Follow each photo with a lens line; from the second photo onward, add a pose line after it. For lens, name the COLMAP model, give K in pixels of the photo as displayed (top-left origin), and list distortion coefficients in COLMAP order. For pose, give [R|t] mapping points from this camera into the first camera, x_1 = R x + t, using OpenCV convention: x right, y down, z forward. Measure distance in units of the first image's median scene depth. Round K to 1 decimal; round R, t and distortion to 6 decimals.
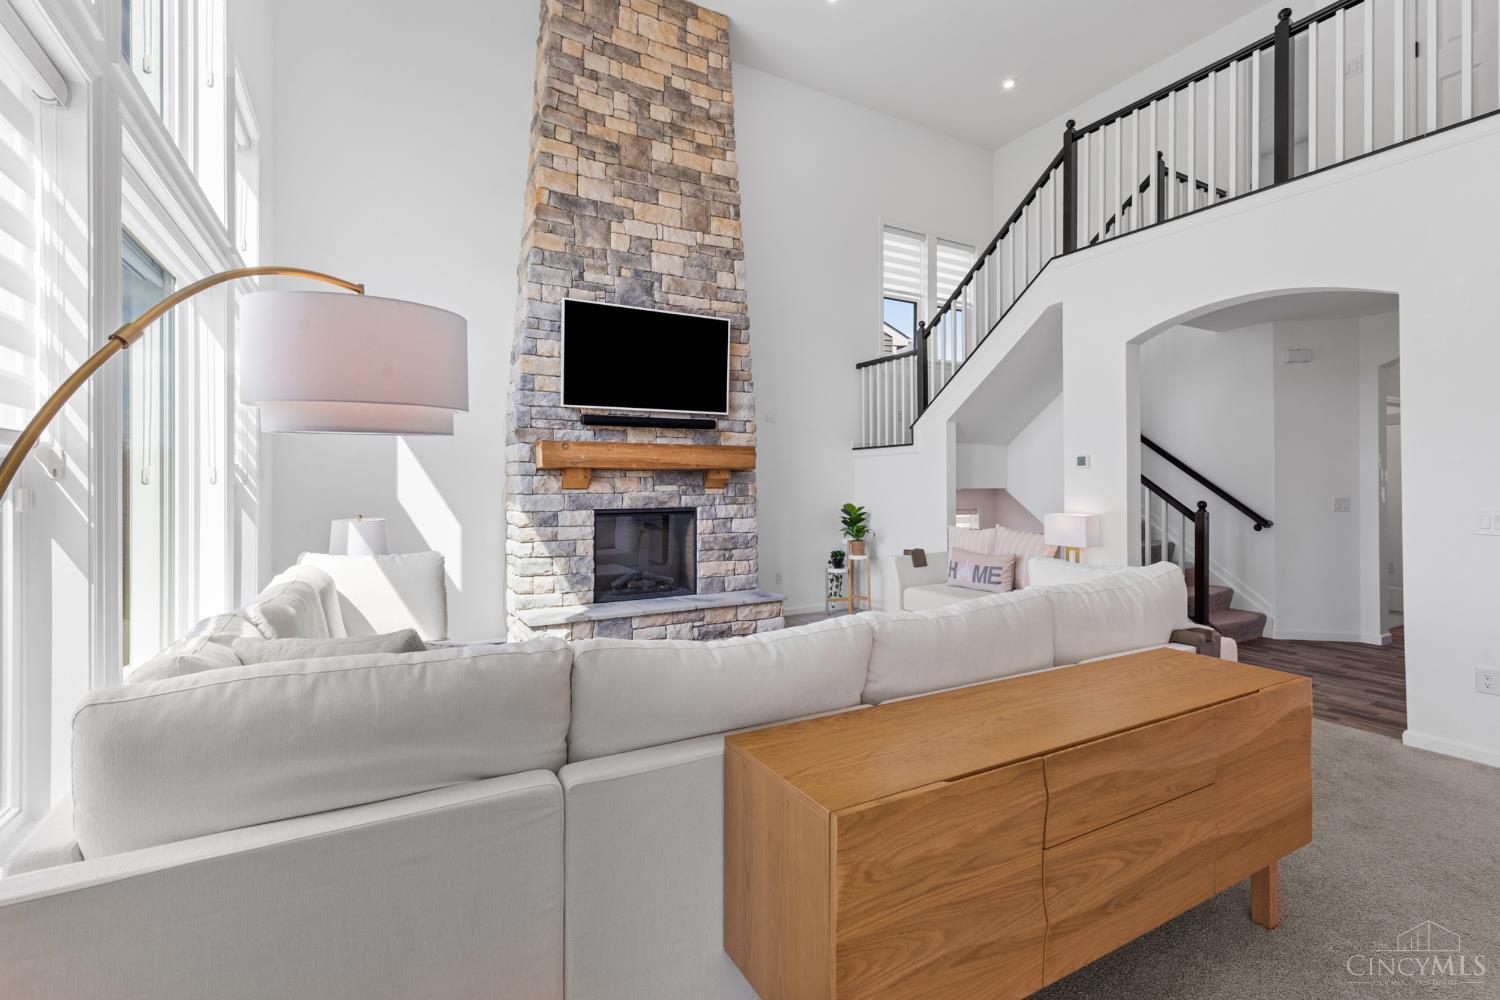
lens RADIAL K [[666.7, 0, 742.4], [0, 666.7, 488.2], [0, 0, 1]] dist [0.001775, 0.000425]
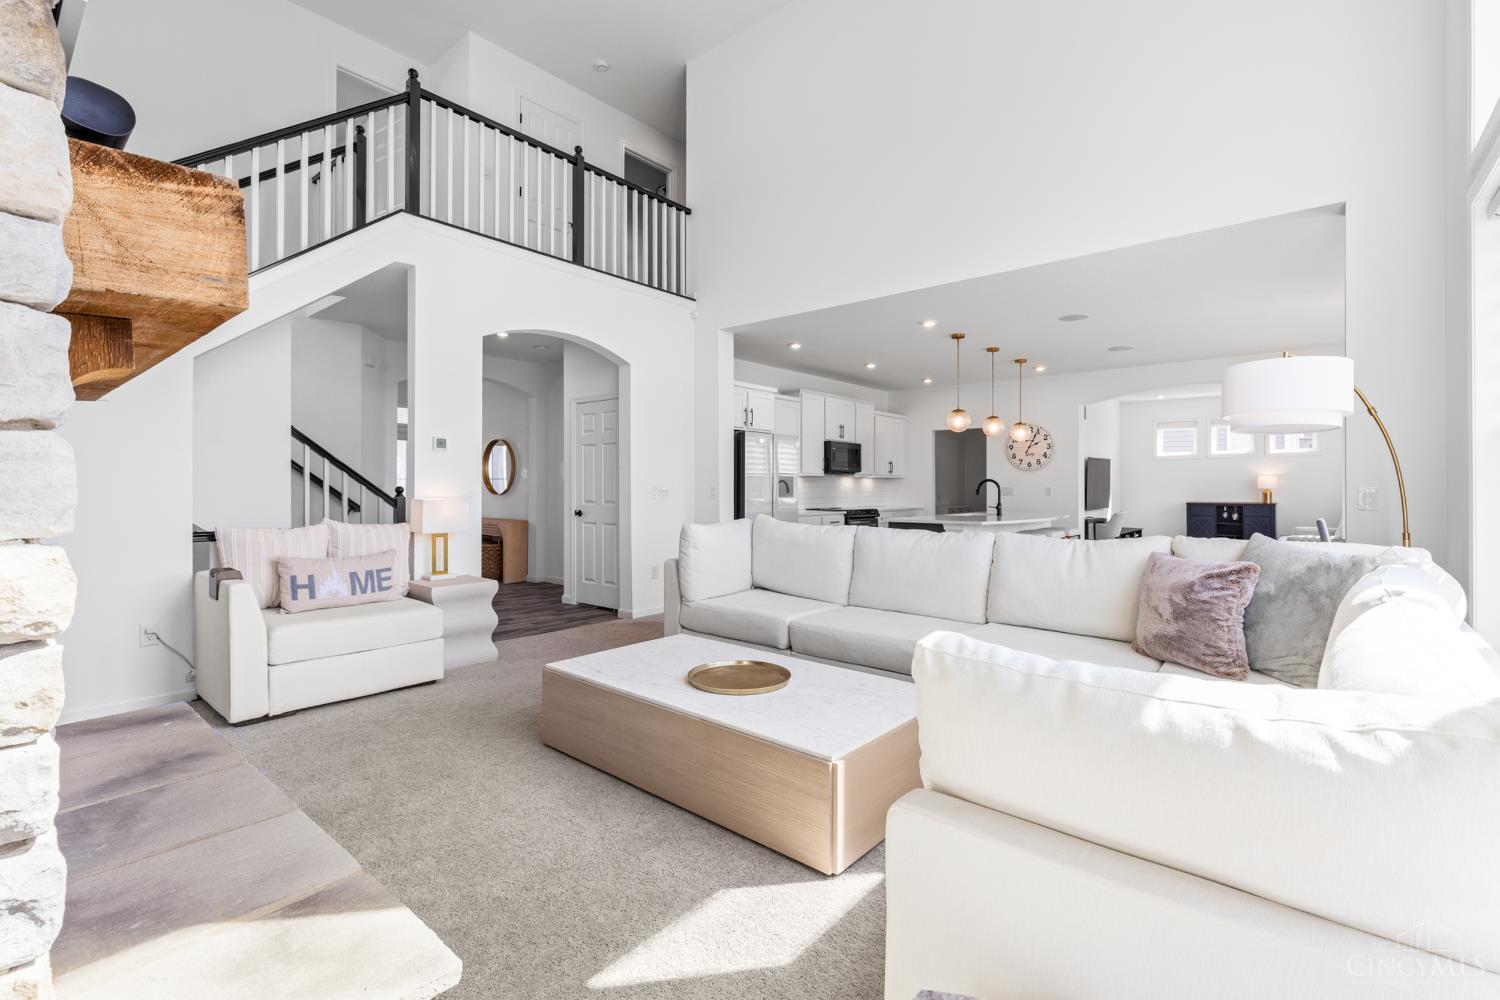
lens RADIAL K [[677.7, 0, 747.6], [0, 677.7, 484.2], [0, 0, 1]] dist [-0.002155, -0.000093]
pose [[-0.346404, 0.005625, 0.938069, -0.539049], [0.001379, 0.999984, -0.005487, 0.023431], [-0.938084, -0.000607, -0.346406, 0.897891]]
